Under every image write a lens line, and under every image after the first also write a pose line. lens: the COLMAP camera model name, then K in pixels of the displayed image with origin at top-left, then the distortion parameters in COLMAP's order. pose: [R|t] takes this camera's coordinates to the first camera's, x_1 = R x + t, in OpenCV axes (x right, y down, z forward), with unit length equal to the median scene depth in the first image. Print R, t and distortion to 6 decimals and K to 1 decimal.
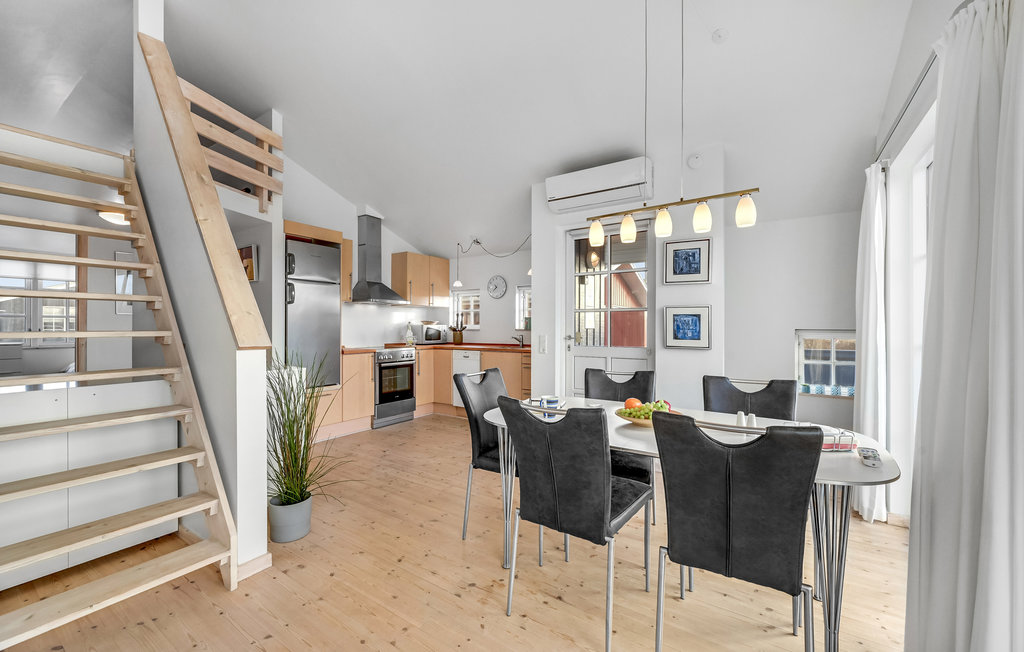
lens RADIAL K [[403.8, 0, 512.0], [0, 403.8, 326.0], [0, 0, 1]] dist [-0.001186, -0.000067]
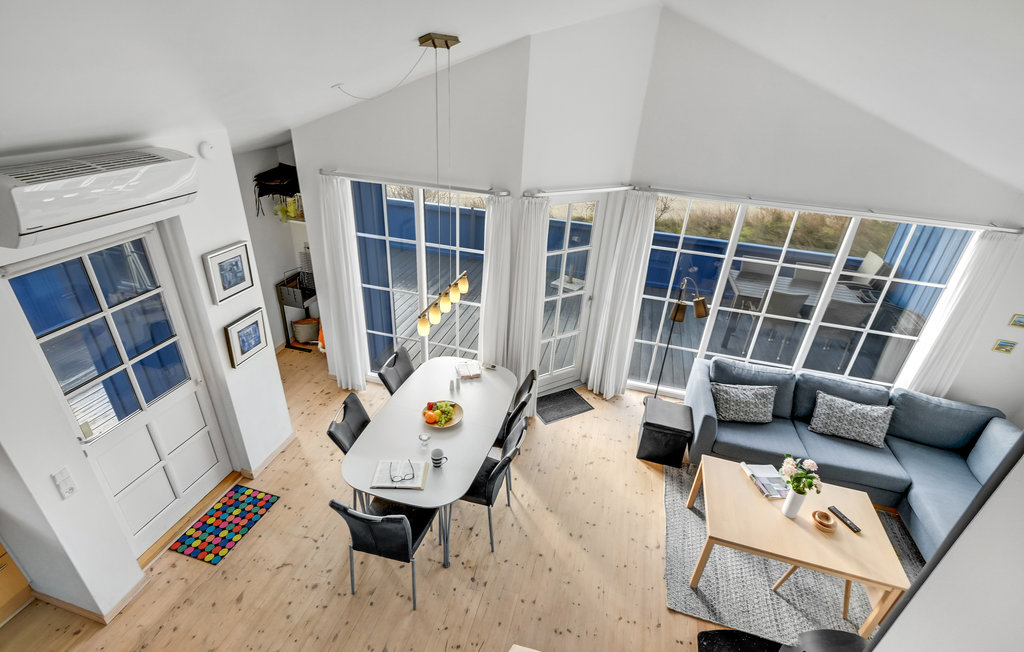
lens RADIAL K [[476.3, 0, 512.0], [0, 476.3, 326.0], [0, 0, 1]] dist [0.000196, -0.000403]
pose [[-0.322878, -0.468528, 0.822333, -0.460126], [-0.057529, 0.876978, 0.477075, -0.405450], [-0.944691, 0.106729, -0.310110, 0.528060]]
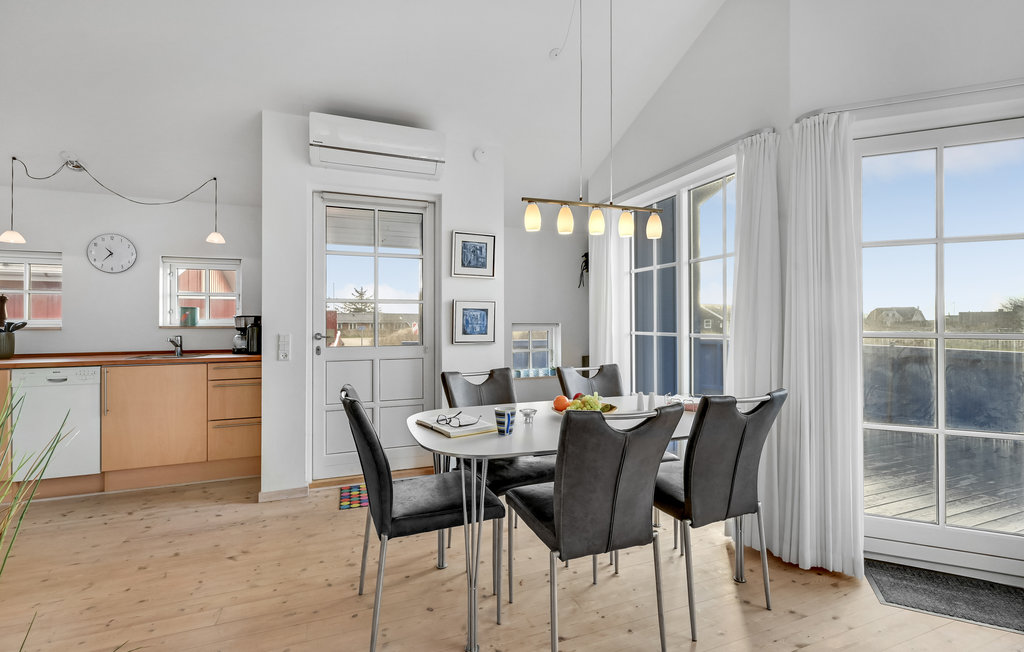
lens RADIAL K [[446.7, 0, 516.0], [0, 446.7, 319.4], [0, 0, 1]] dist [0.000074, -0.000046]
pose [[0.574848, 0.001005, 0.818260, -0.274661], [0.001547, 0.999996, -0.002315, -0.000167], [-0.818259, 0.002596, 0.574844, 0.204722]]
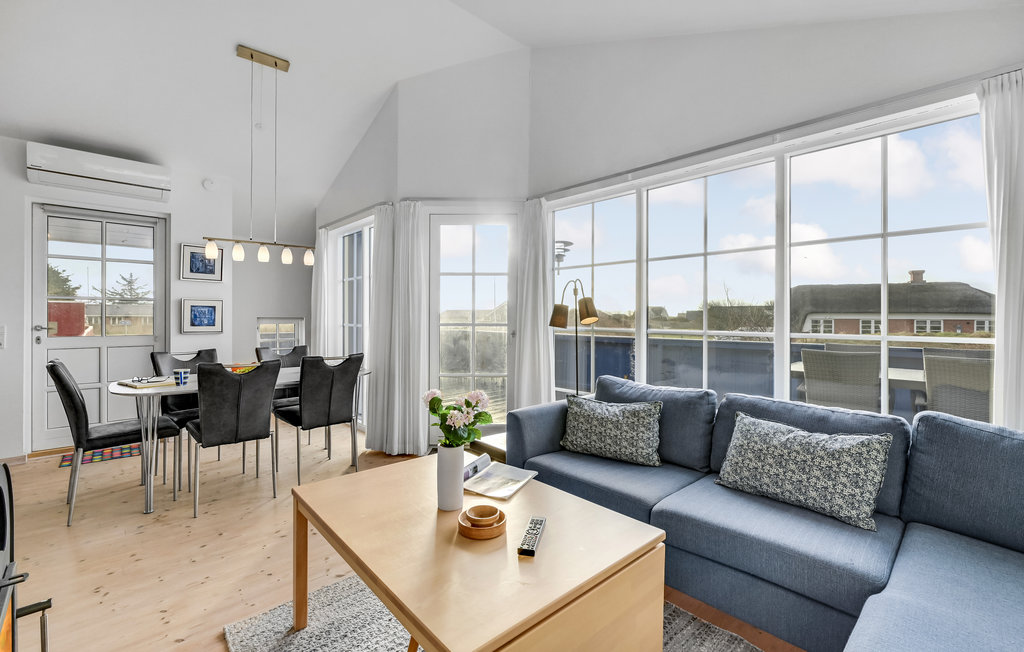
lens RADIAL K [[435.0, 0, 510.6], [0, 435.0, 317.6], [0, 0, 1]] dist [-0.001771, -0.000527]
pose [[0.226892, -0.003009, 0.973915, -0.454876], [-0.004405, 0.999982, 0.004115, -0.001521], [-0.973910, -0.005223, 0.226875, -0.157546]]
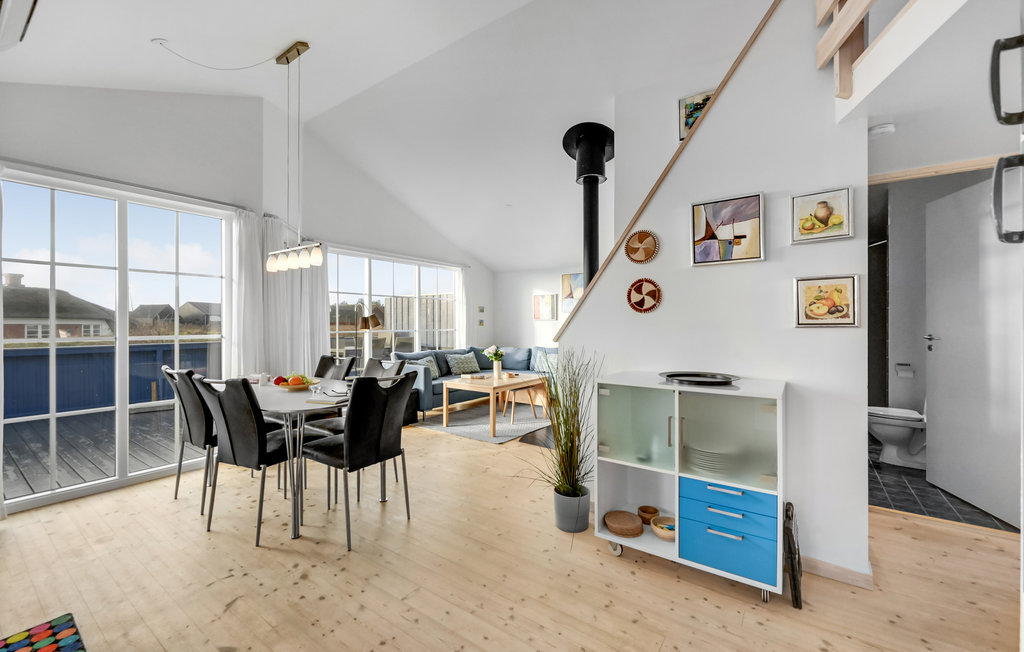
lens RADIAL K [[414.0, 0, 514.6], [0, 414.0, 325.0], [0, 0, 1]] dist [-0.002507, -0.000322]
pose [[-0.999858, -0.003518, 0.016458, -0.209428], [-0.003477, 0.999991, 0.002556, -0.002816], [-0.016467, 0.002498, -0.999861, 1.047682]]
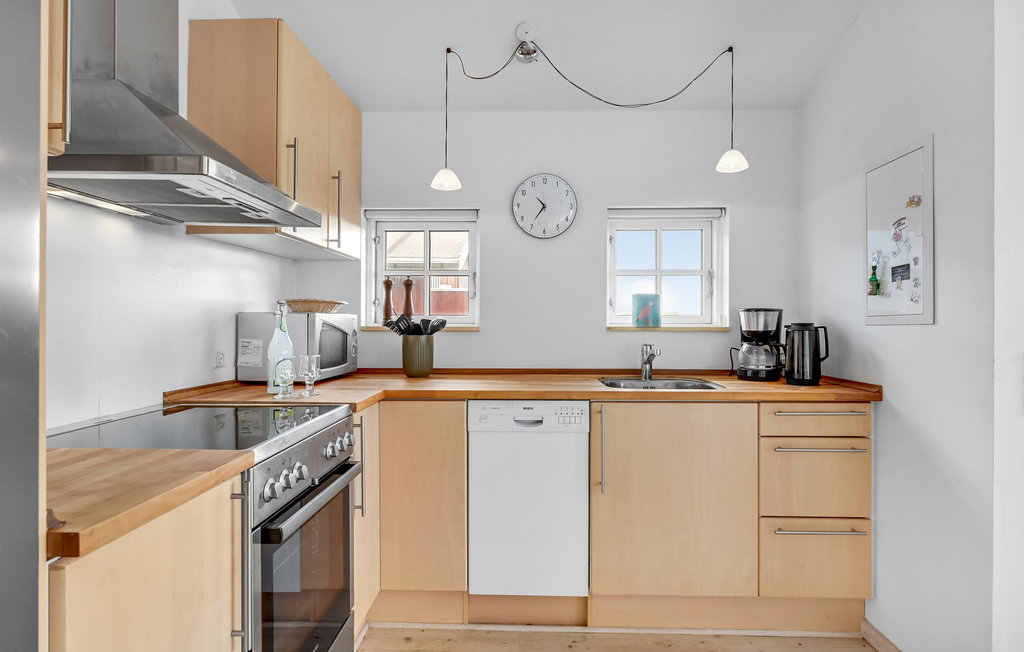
lens RADIAL K [[536.4, 0, 512.5], [0, 536.4, 320.6], [0, 0, 1]] dist [-0.001829, 0.000167]
pose [[0.848625, 0.001602, 0.528993, -0.369246], [-0.002785, 0.999995, 0.001441, 0.001914], [-0.528988, -0.002696, 0.848625, 0.756735]]
